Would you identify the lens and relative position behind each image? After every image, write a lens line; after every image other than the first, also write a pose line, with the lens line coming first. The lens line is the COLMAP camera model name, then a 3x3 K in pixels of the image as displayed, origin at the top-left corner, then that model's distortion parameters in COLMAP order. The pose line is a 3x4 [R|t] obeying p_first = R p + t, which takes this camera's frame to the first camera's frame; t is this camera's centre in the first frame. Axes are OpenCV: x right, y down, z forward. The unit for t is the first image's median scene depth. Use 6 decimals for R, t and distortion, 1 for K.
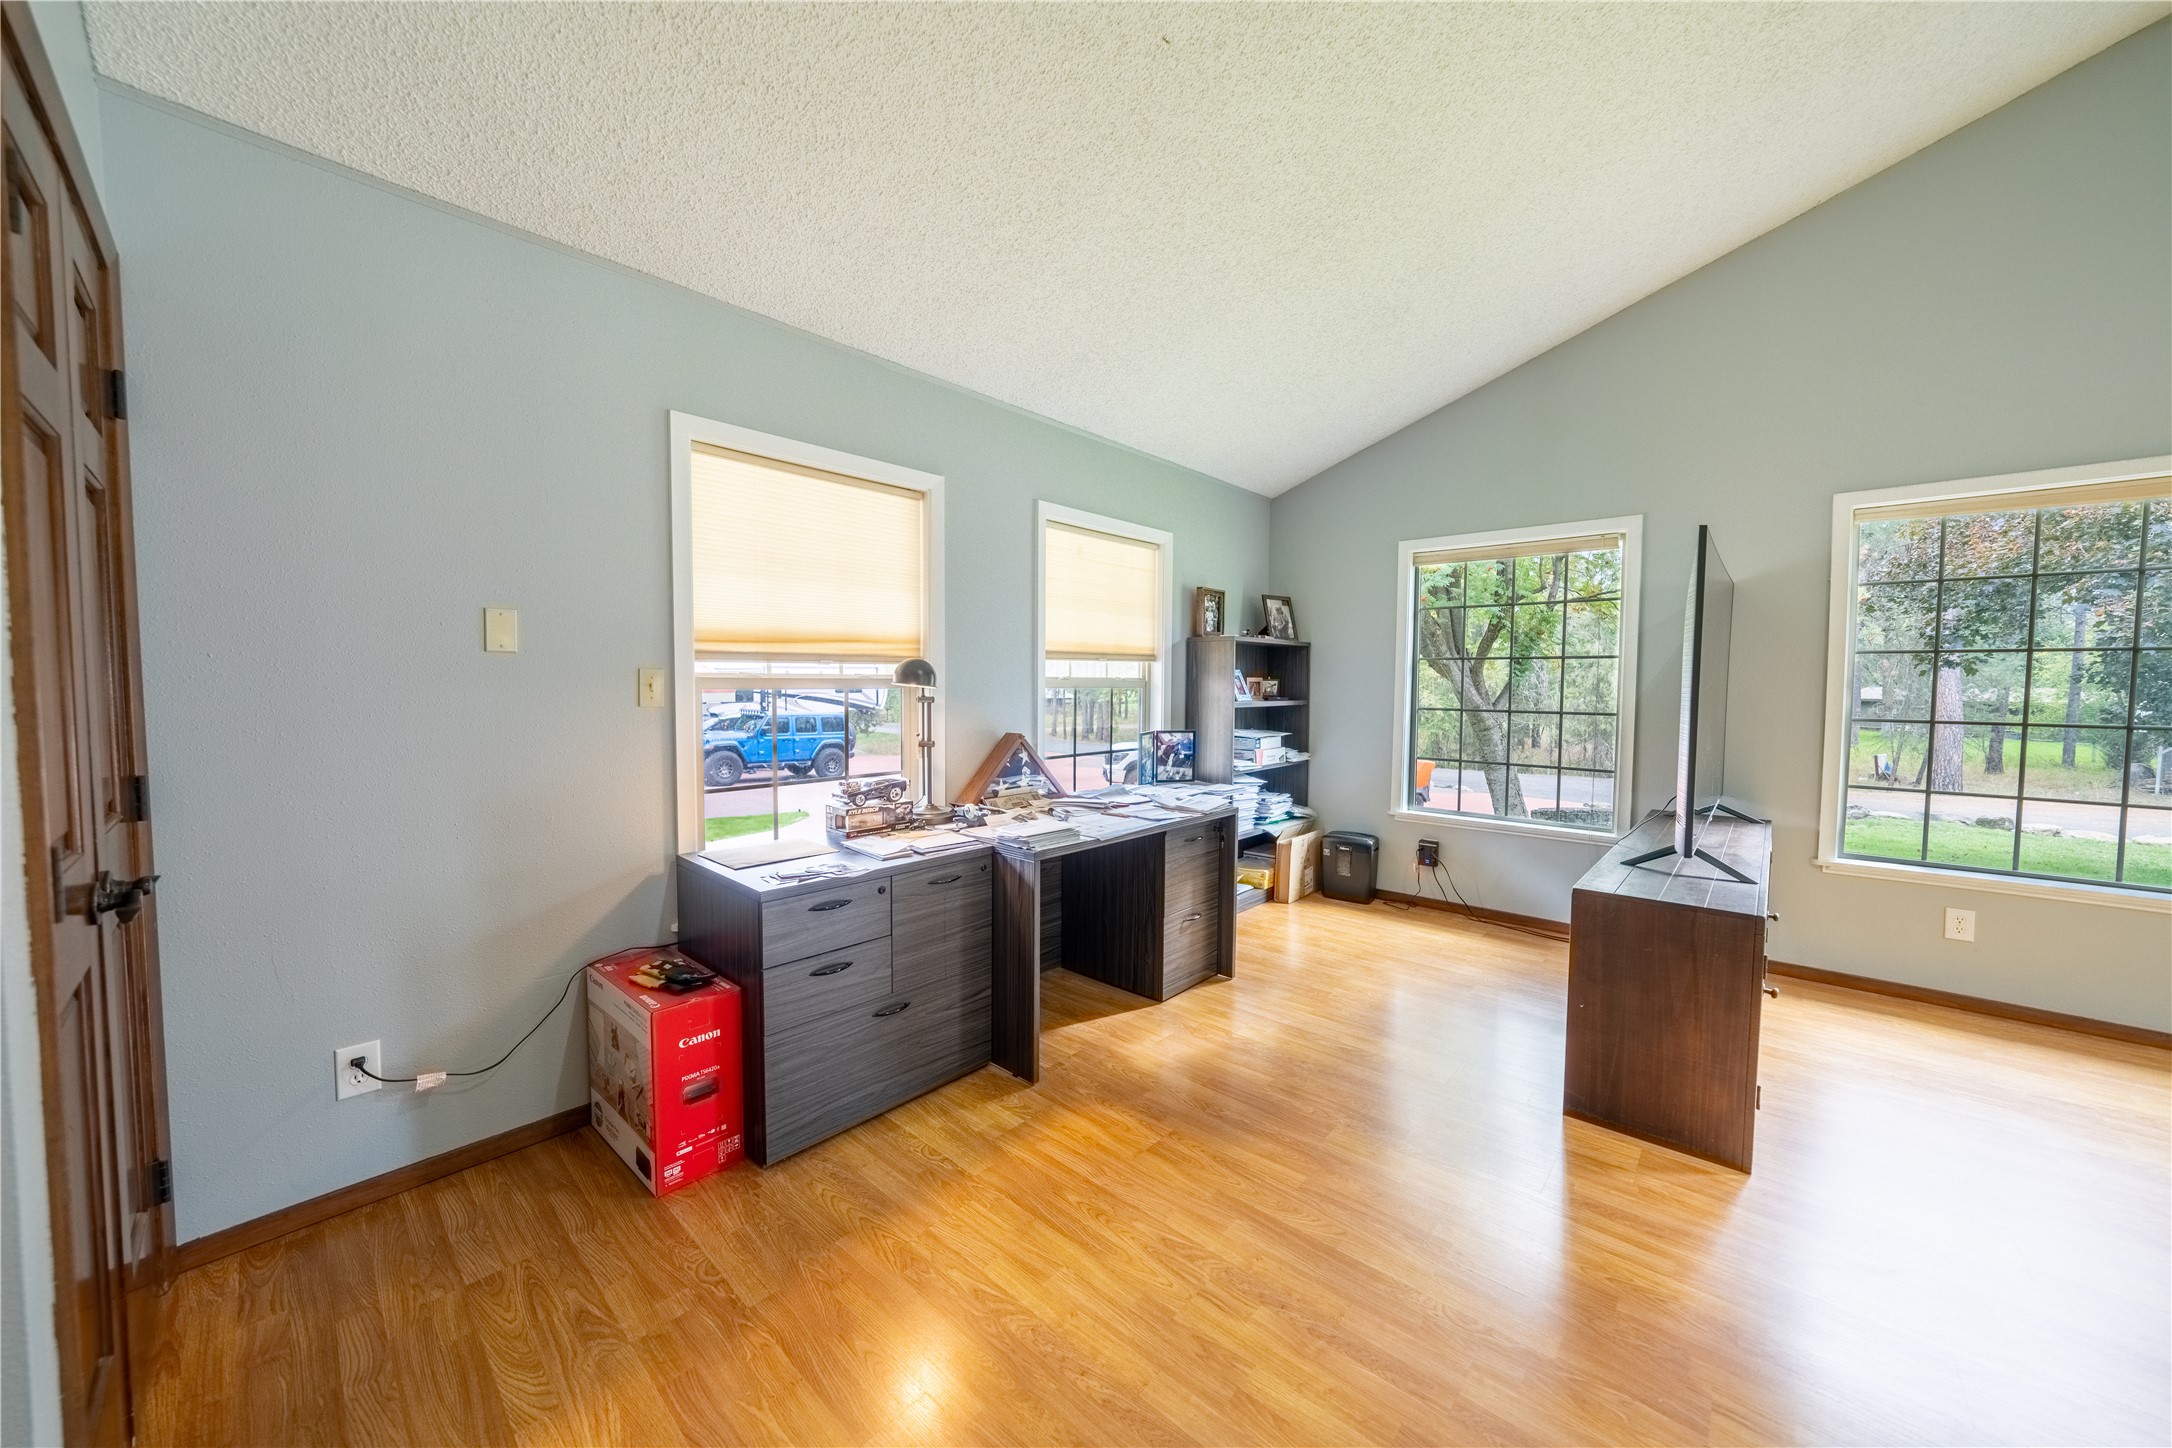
lens RADIAL K [[747.0, 0, 1067.3], [0, 747.0, 720.1], [0, 0, 1]] dist [0.003193, 0.000169]
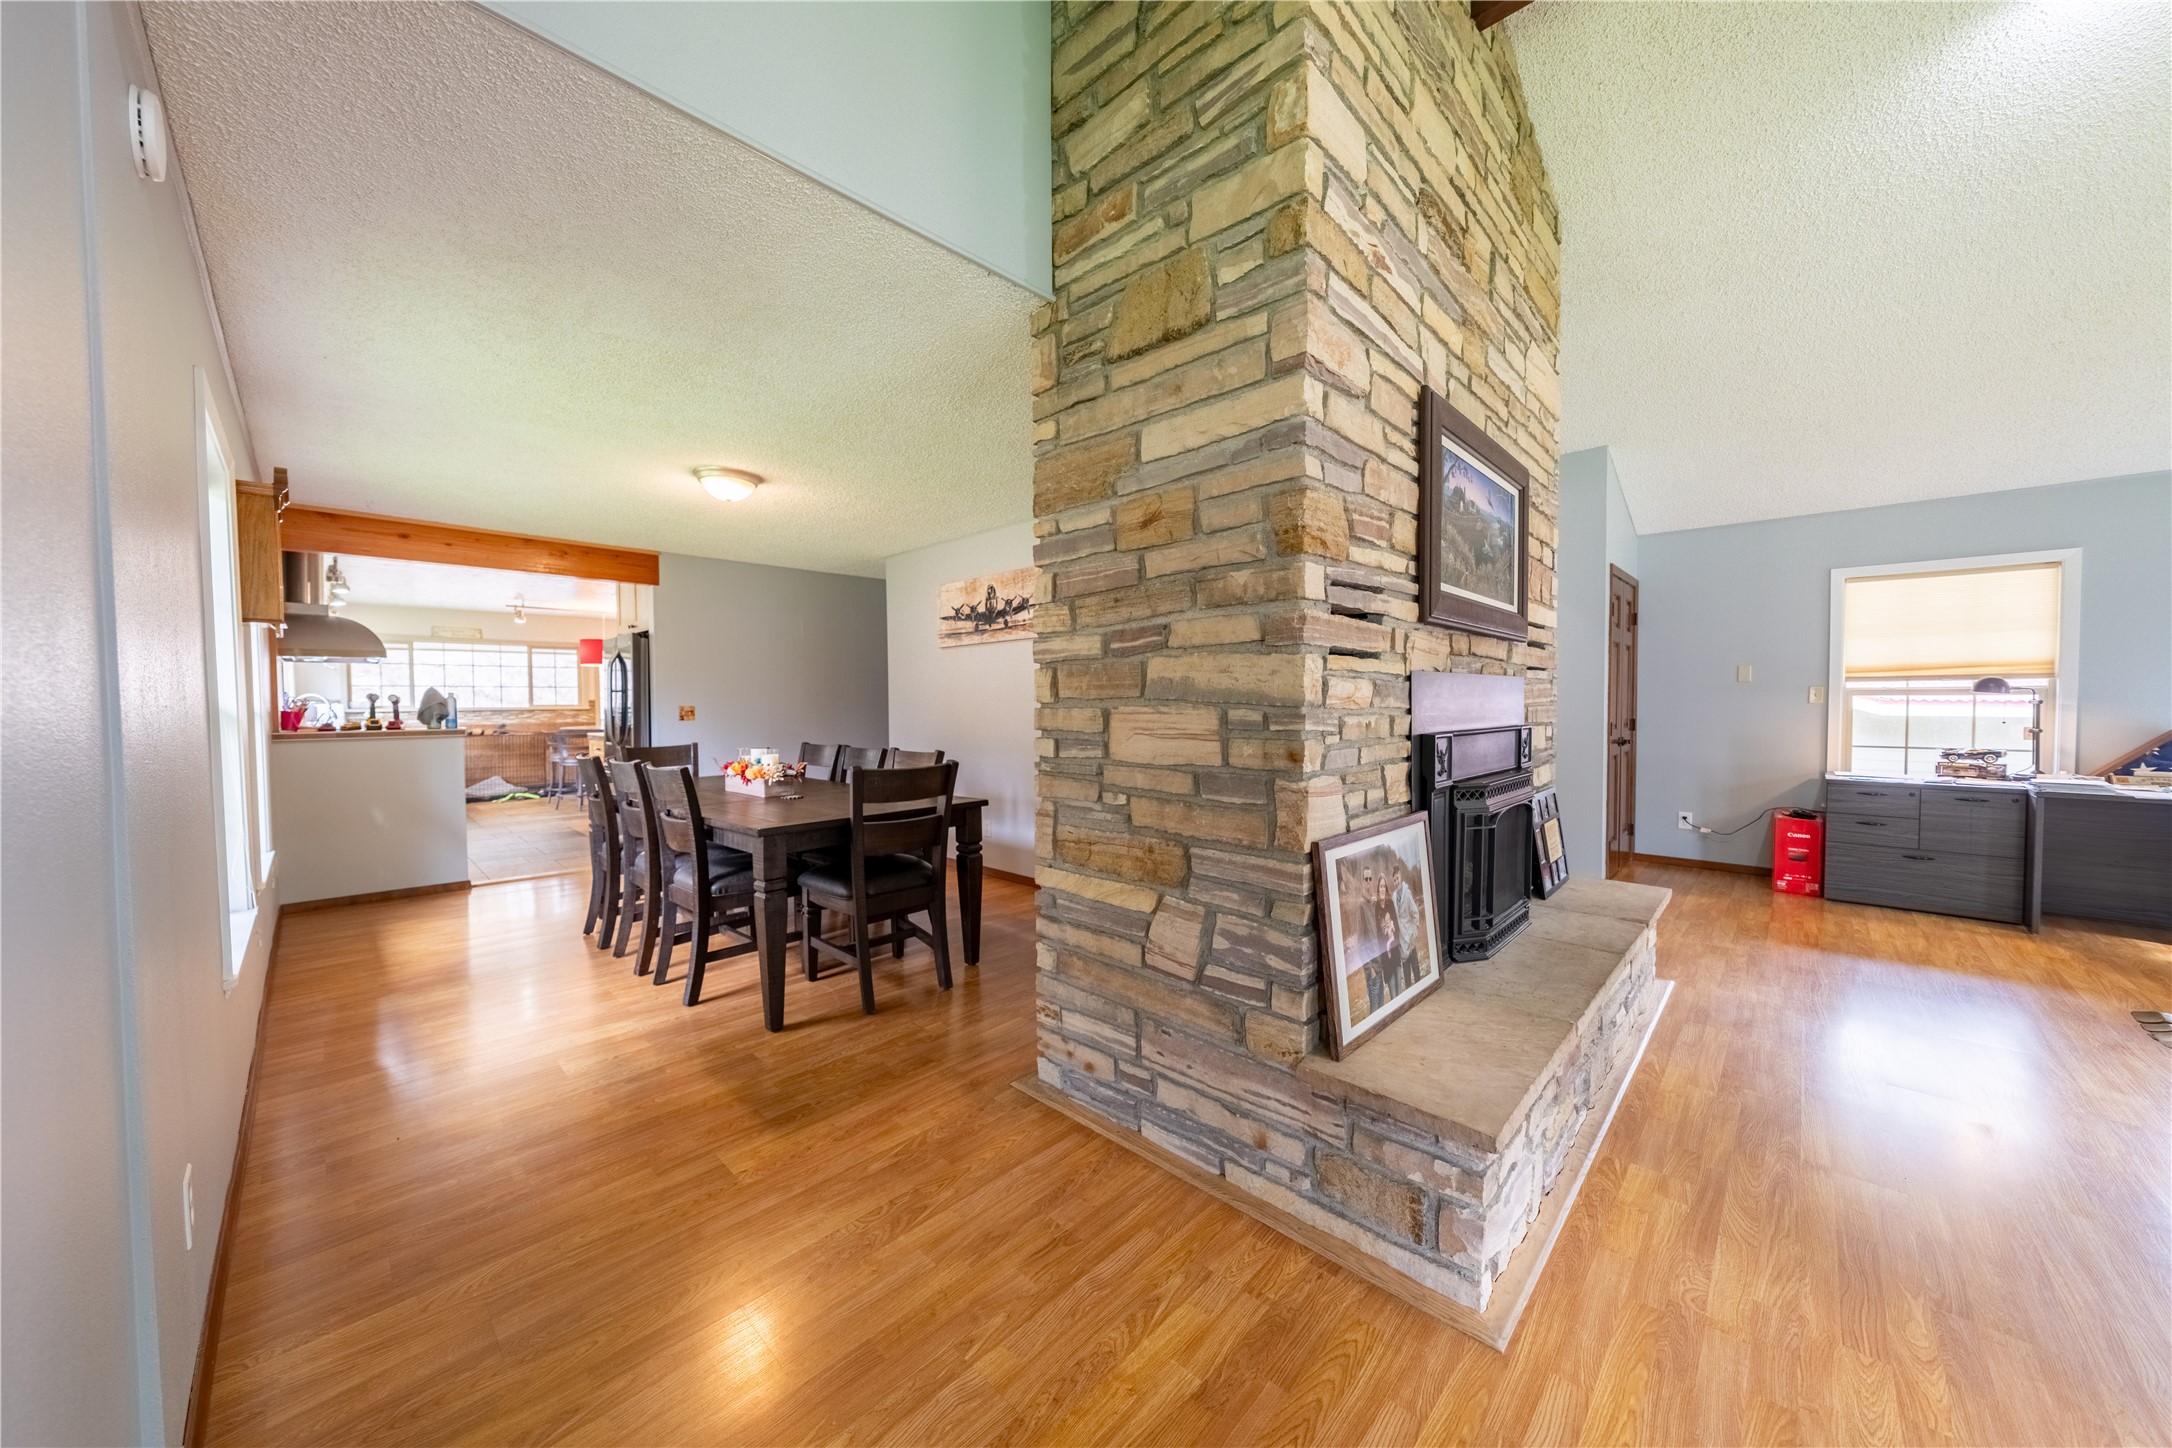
lens RADIAL K [[747.0, 0, 1079.1], [0, 747.0, 716.2], [0, 0, 1]] dist [0.003193, 0.000169]
pose [[-0.022898, 0.015995, -0.999610, 1.888995], [-0.051965, 0.998501, 0.017167, 0.104789], [0.998386, 0.052338, -0.022032, -1.242970]]
